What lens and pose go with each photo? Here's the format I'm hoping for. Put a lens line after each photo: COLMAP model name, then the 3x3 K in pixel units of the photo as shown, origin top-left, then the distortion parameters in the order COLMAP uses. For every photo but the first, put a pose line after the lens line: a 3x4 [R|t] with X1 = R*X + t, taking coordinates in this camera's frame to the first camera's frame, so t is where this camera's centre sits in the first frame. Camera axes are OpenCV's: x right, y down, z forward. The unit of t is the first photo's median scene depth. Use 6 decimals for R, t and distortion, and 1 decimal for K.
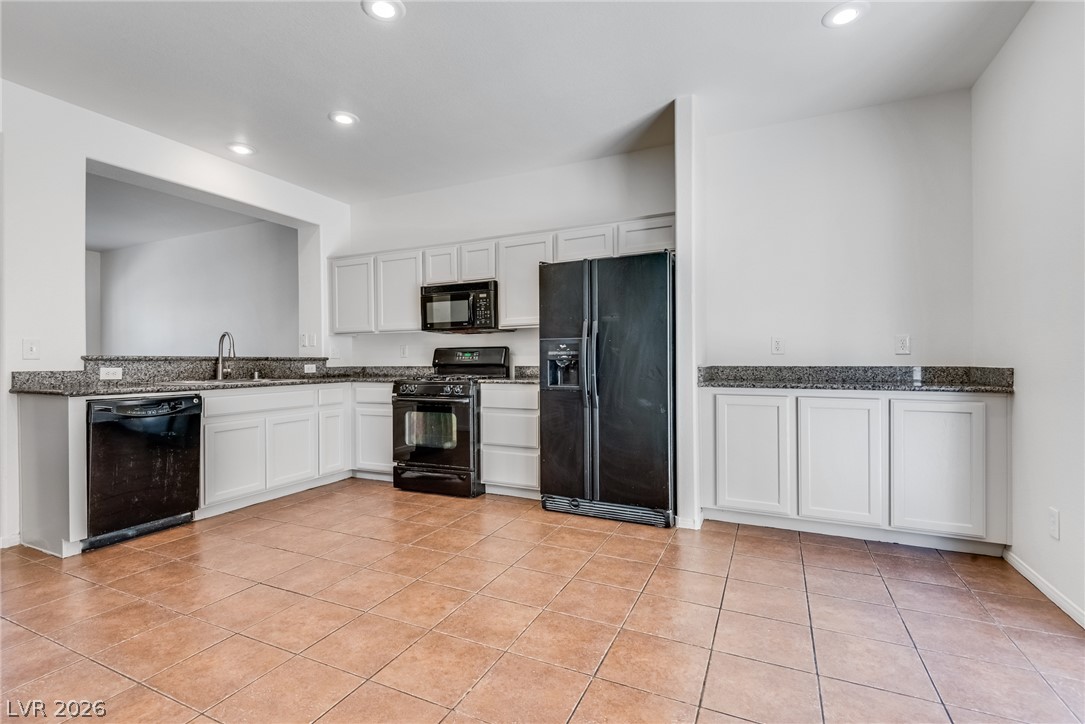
lens RADIAL K [[502.1, 0, 534.8], [0, 502.1, 360.3], [0, 0, 1]] dist [0.003163, -0.000382]
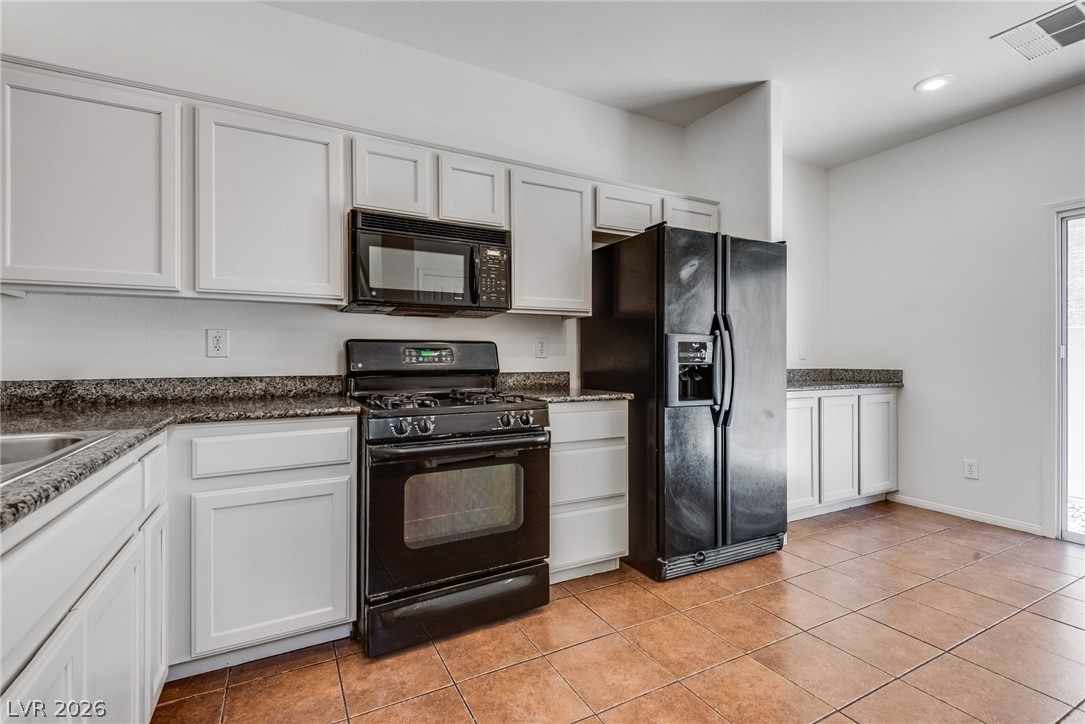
lens RADIAL K [[494.6, 0, 543.2], [0, 494.6, 356.3], [0, 0, 1]] dist [0.000299, -0.000497]
pose [[0.592376, 0.010006, 0.805599, -0.675726], [-0.004084, 0.999947, -0.009417, -0.005248], [-0.805651, 0.002289, 0.592386, 0.785046]]
